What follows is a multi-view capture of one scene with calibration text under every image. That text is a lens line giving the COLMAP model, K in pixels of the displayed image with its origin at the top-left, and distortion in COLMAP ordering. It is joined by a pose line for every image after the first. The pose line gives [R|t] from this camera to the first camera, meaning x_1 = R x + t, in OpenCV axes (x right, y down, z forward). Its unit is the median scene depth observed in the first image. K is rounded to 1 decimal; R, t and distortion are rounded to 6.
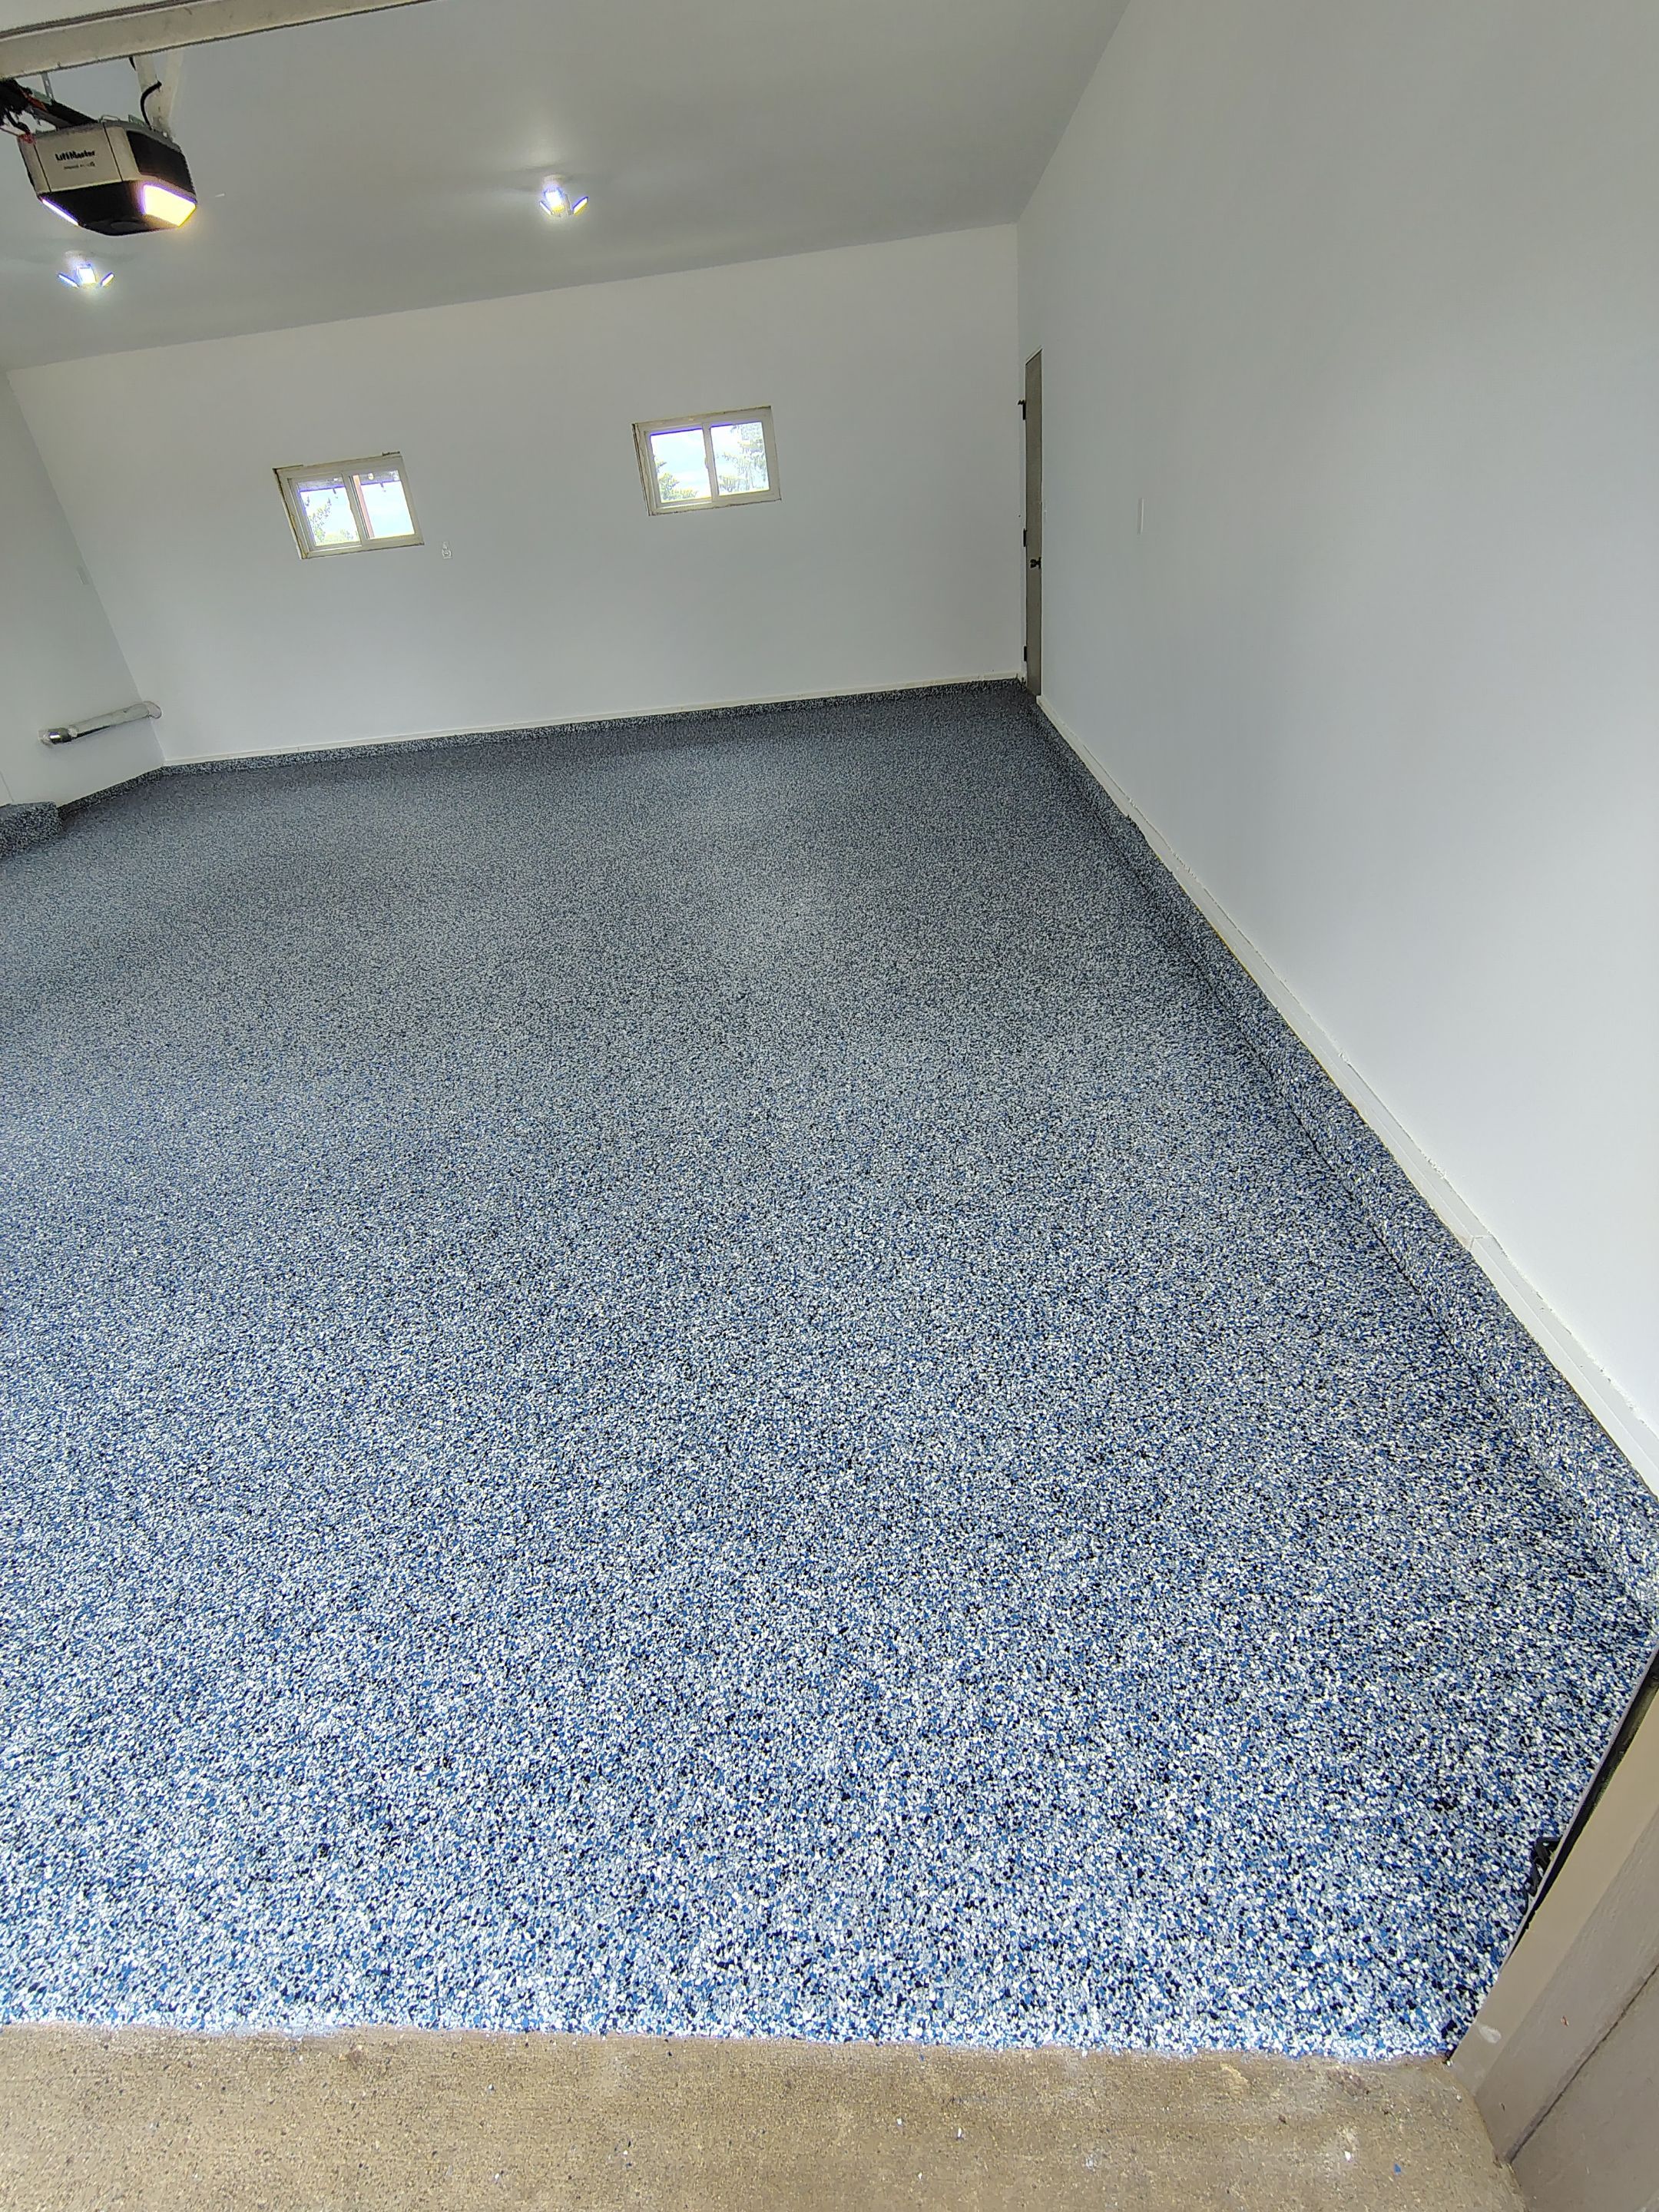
lens RADIAL K [[1035.7, 0, 845.6], [0, 1035.7, 1108.7], [0, 0, 1]] dist [-0.007368, 0.003811]
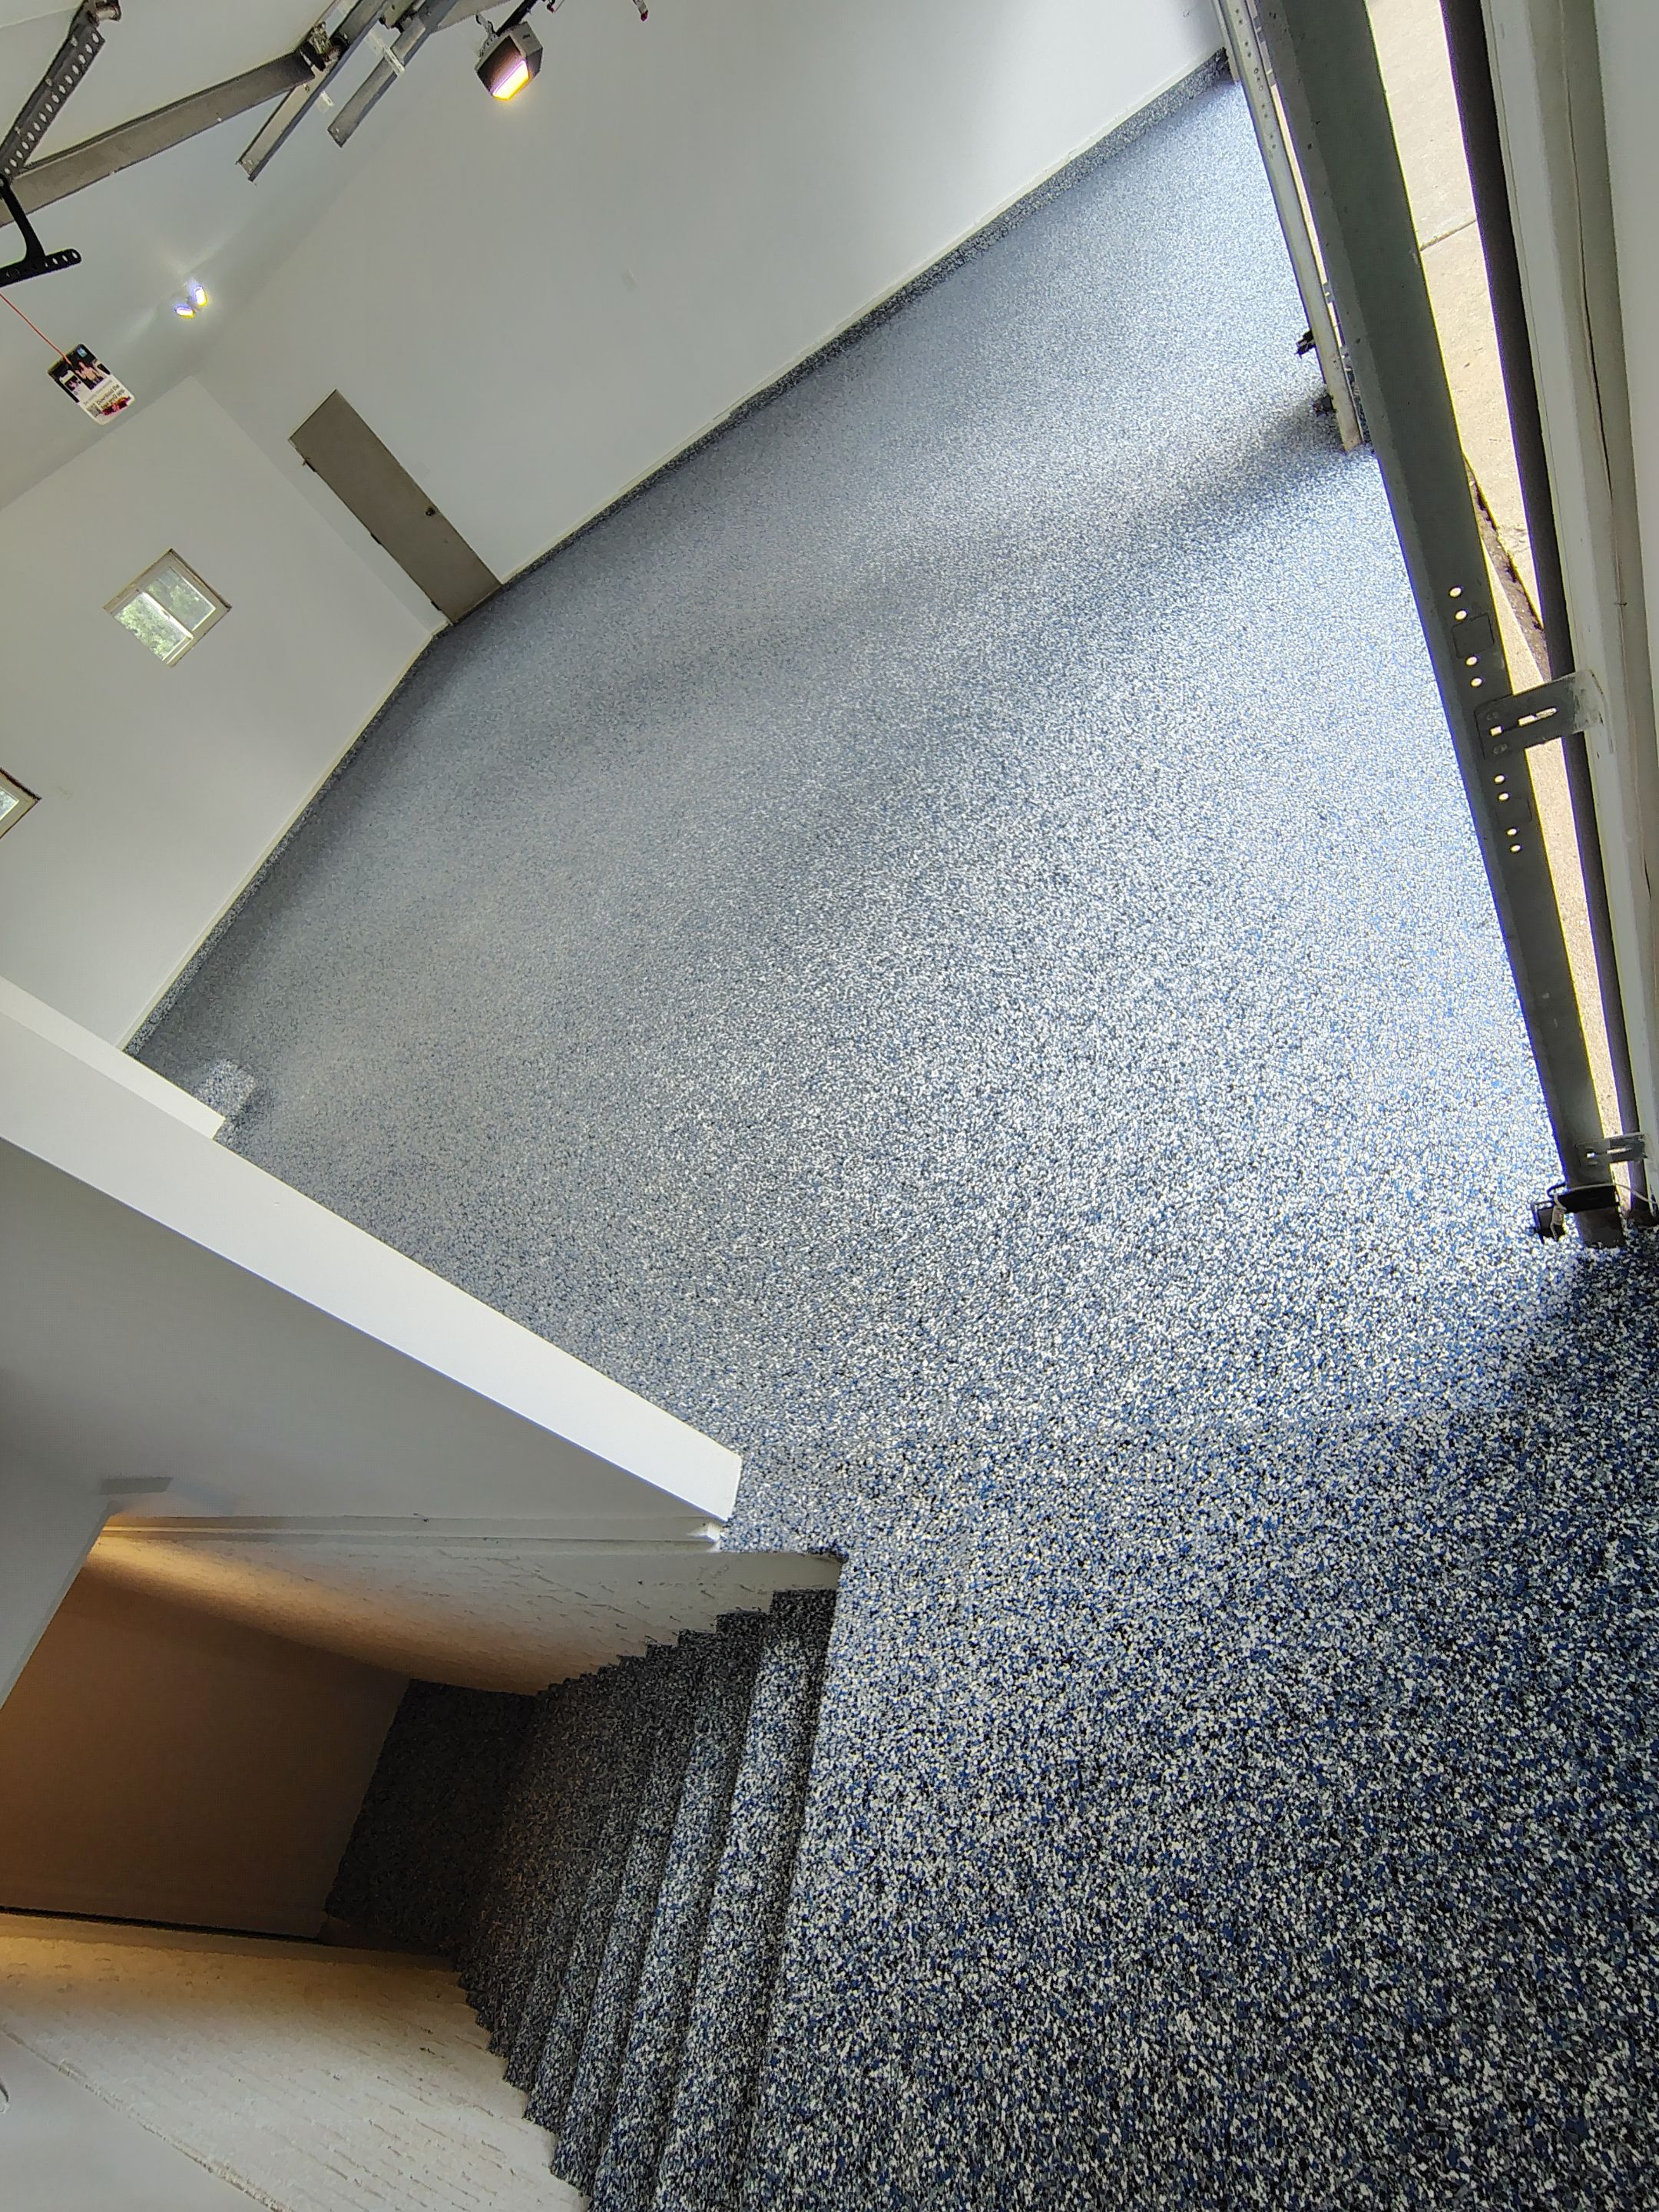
lens RADIAL K [[1035.7, 0, 824.8], [0, 1035.7, 1103.9], [0, 0, 1]] dist [-0.007368, 0.003811]
pose [[0.189047, -0.712299, 0.675937, -4.483117], [0.876601, 0.432624, 0.210728, 0.048044], [-0.442529, 0.552690, 0.706188, 0.640217]]
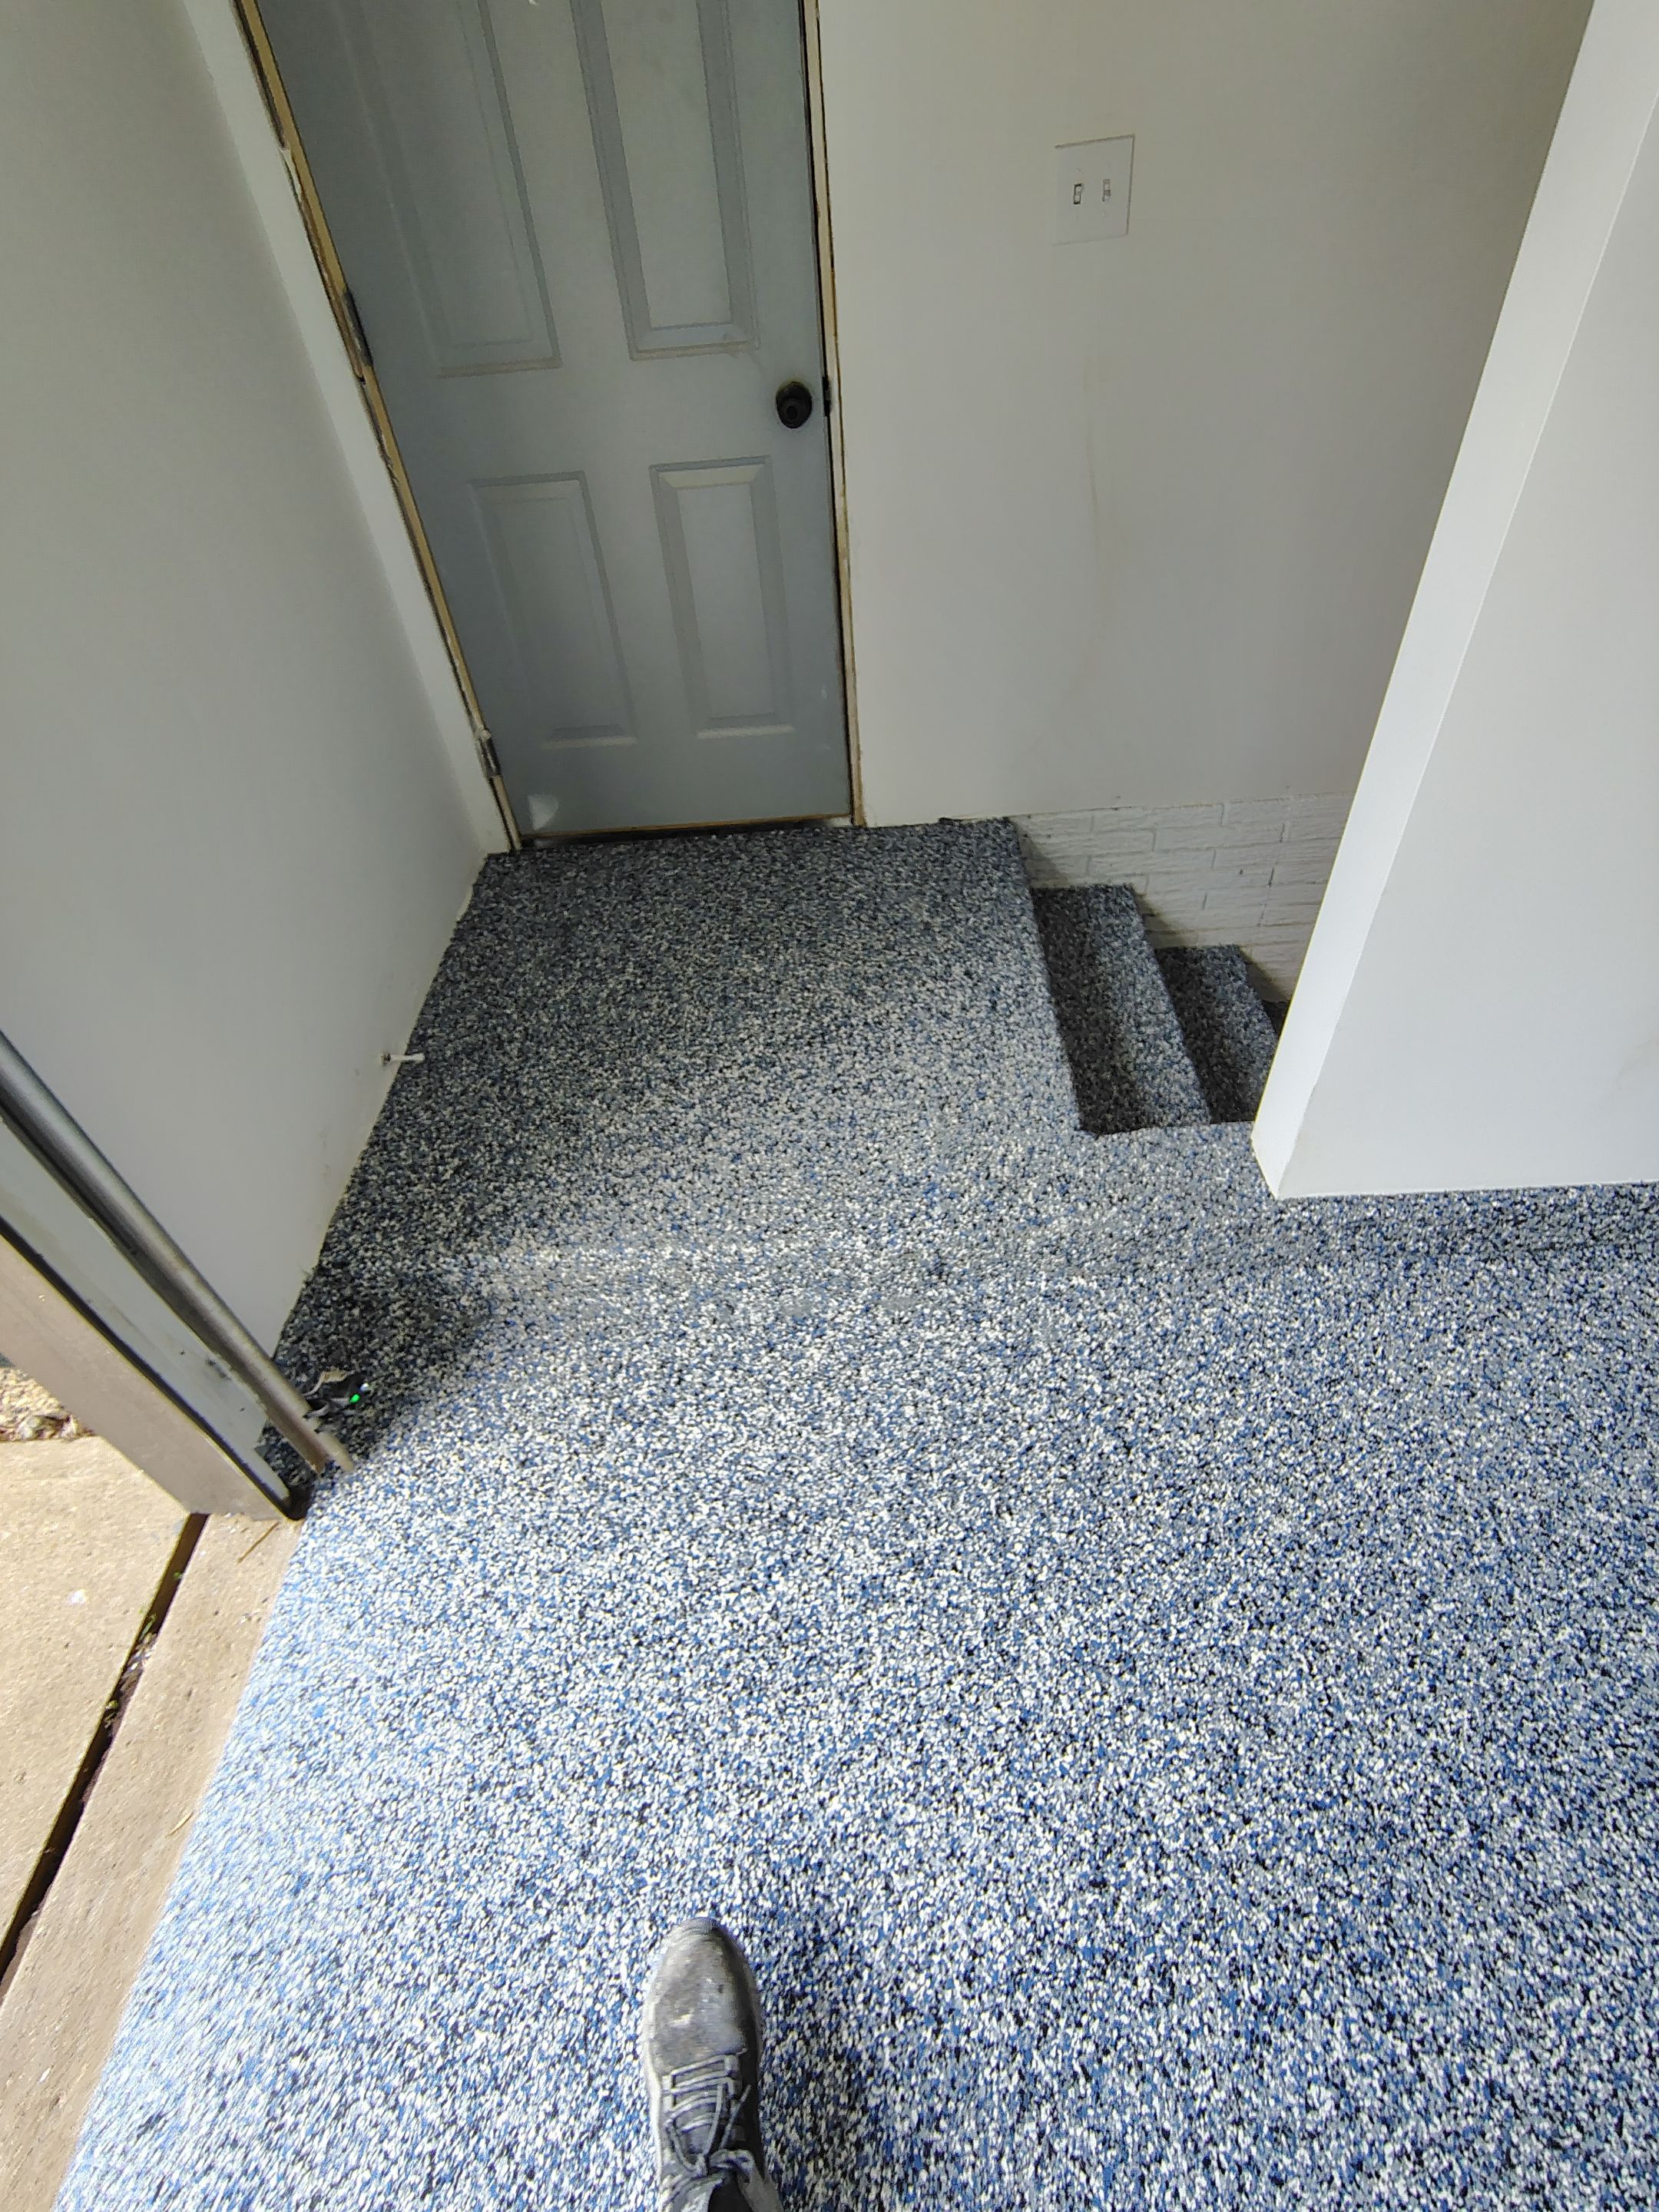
lens RADIAL K [[1035.7, 0, 819.8], [0, 1035.7, 1102.2], [0, 0, 1]] dist [-0.007368, 0.003811]
pose [[0.060771, 0.780589, -0.622084, -3.667347], [-0.441519, 0.579970, 0.684613, -0.091518], [0.895191, 0.233057, 0.379890, 0.934773]]
